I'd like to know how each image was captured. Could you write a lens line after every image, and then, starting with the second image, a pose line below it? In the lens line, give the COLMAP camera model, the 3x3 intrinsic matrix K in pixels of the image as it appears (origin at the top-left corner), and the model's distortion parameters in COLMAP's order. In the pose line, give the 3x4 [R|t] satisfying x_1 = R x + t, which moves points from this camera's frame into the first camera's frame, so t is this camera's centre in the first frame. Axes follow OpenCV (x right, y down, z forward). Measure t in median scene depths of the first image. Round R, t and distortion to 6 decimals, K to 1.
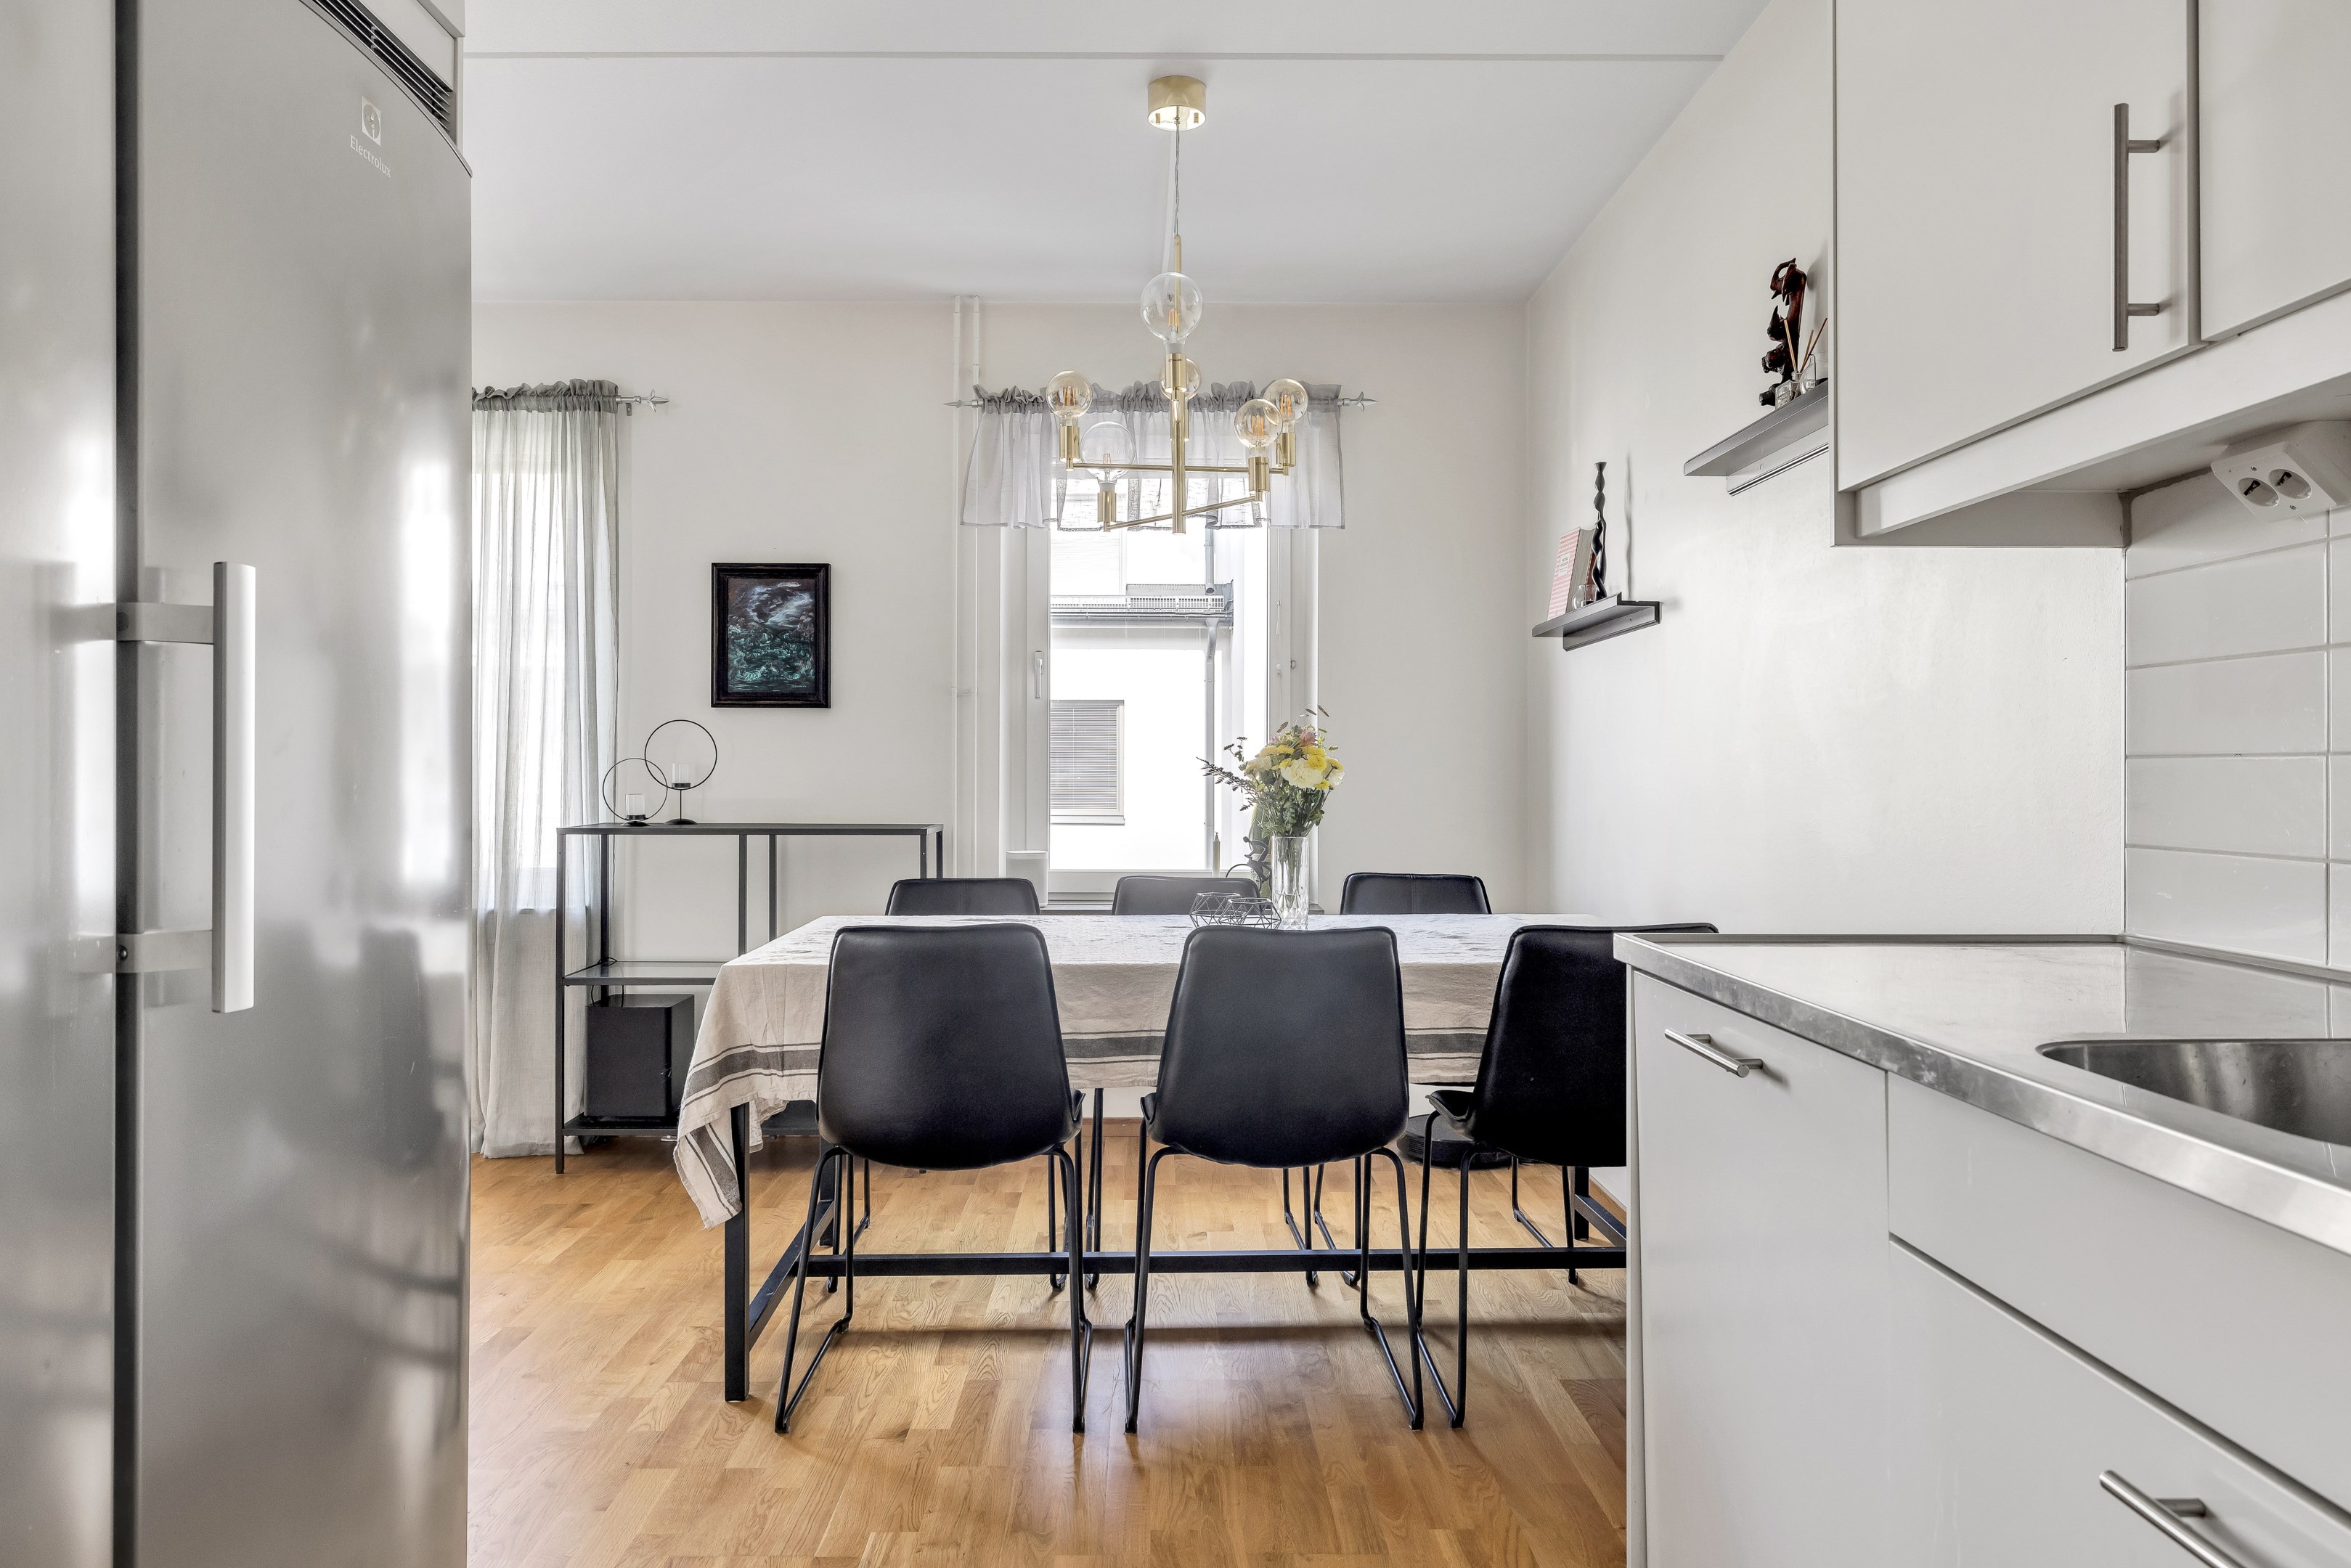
lens RADIAL K [[1449.4, 0, 1165.4], [0, 1449.4, 768.6], [0, 0, 1]] dist [0.003459, 0.002301]
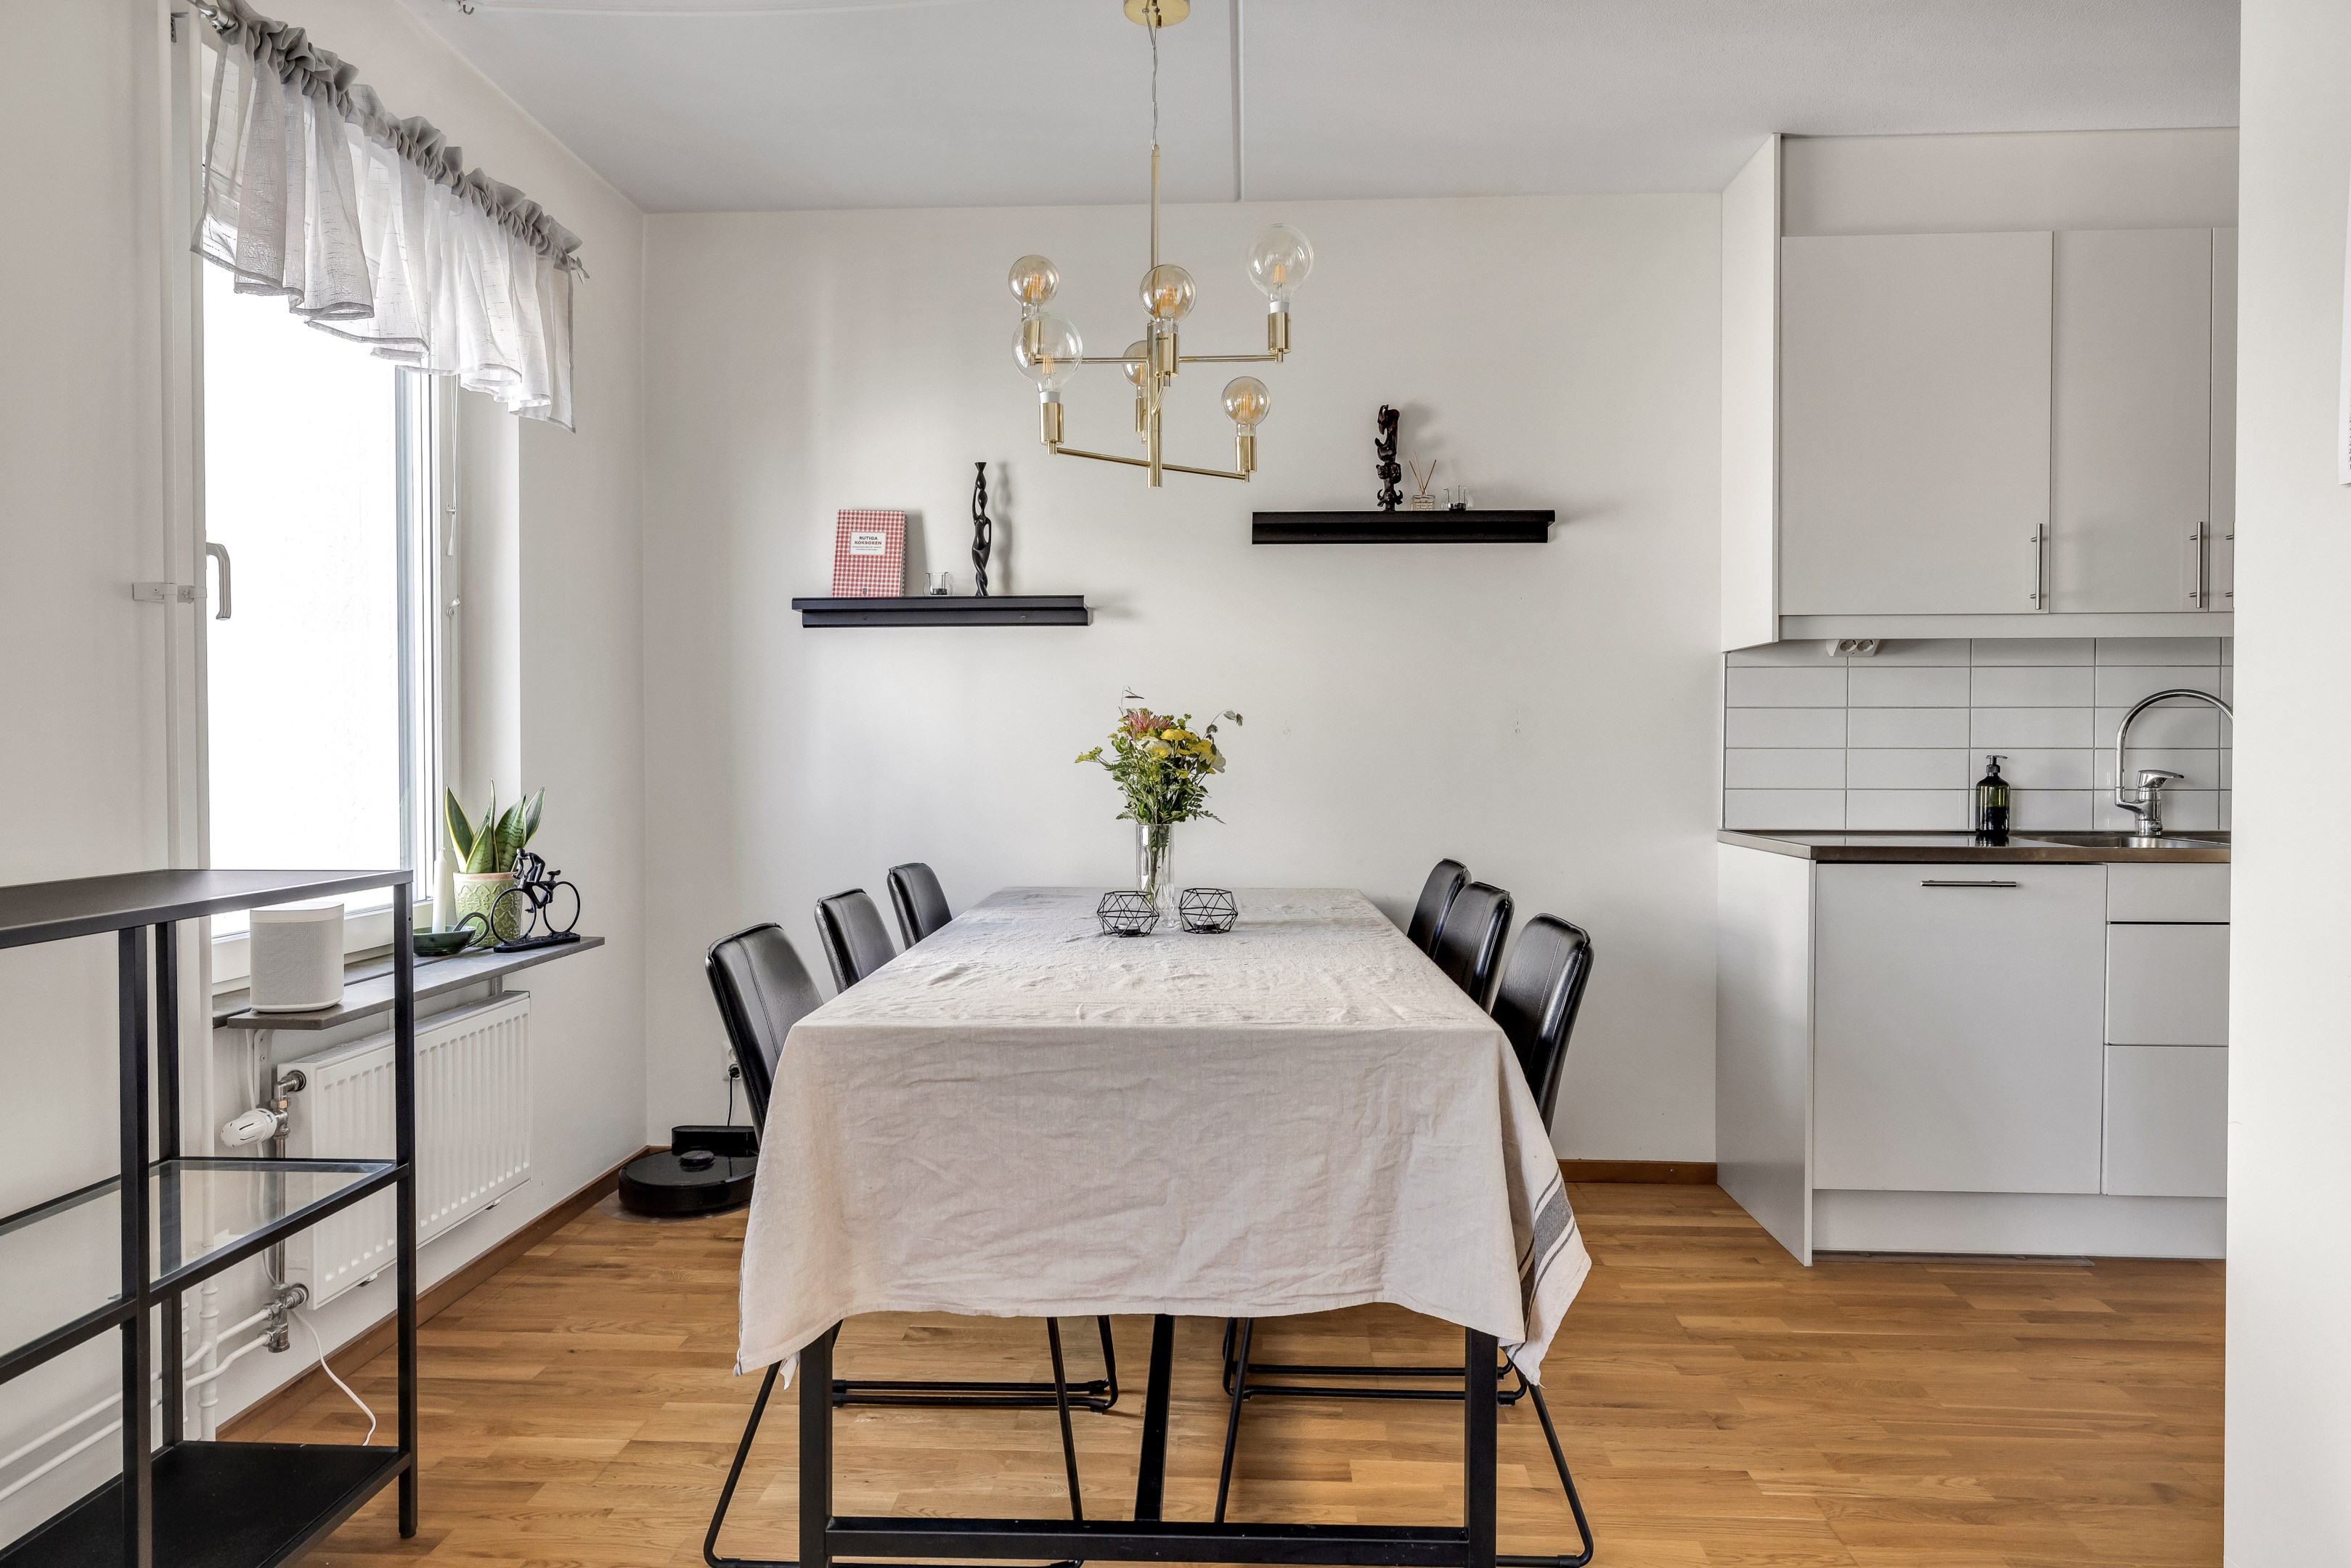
lens RADIAL K [[1449.4, 0, 1165.4], [0, 1449.4, 768.6], [0, 0, 1]] dist [0.003459, 0.002301]
pose [[0.086182, -0.013293, 0.996191, -0.737796], [0.000563, 0.999911, 0.013294, -0.002967], [-0.996279, -0.000585, 0.086182, 0.776225]]
